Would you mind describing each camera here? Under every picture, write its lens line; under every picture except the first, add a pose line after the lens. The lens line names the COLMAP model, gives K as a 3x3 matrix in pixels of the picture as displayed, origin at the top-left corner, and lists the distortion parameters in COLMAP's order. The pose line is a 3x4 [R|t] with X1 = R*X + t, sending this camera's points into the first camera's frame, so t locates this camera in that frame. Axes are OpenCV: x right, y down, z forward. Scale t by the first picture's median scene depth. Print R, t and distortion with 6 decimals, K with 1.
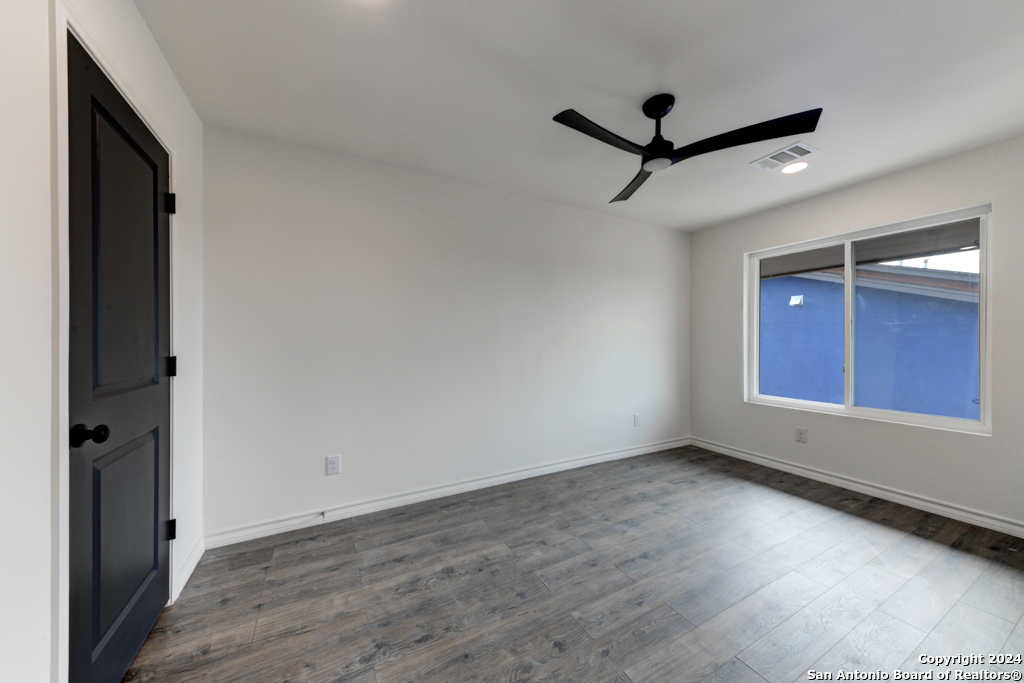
lens RADIAL K [[355.2, 0, 515.4], [0, 355.2, 341.1], [0, 0, 1]] dist [0.007794, -0.002836]
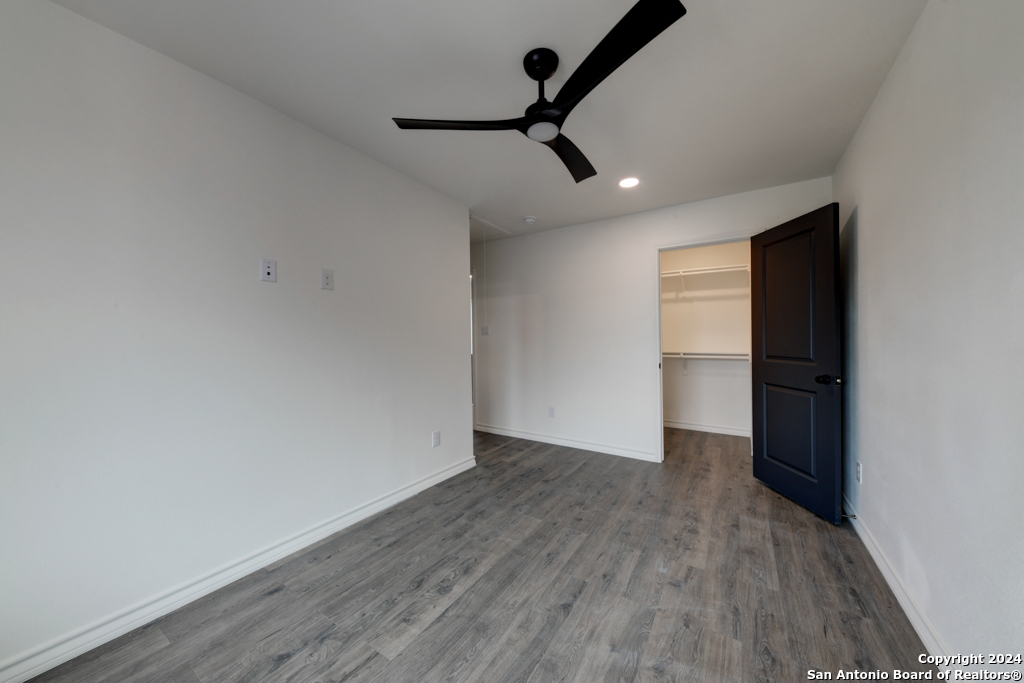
lens RADIAL K [[355.2, 0, 512.0], [0, 355.2, 341.3], [0, 0, 1]] dist [0.007794, -0.002836]
pose [[-0.877467, 0.013216, -0.479456, 0.861040], [0.010053, 0.999907, 0.009164, -0.005938], [0.479533, 0.003221, -0.877518, 1.669316]]
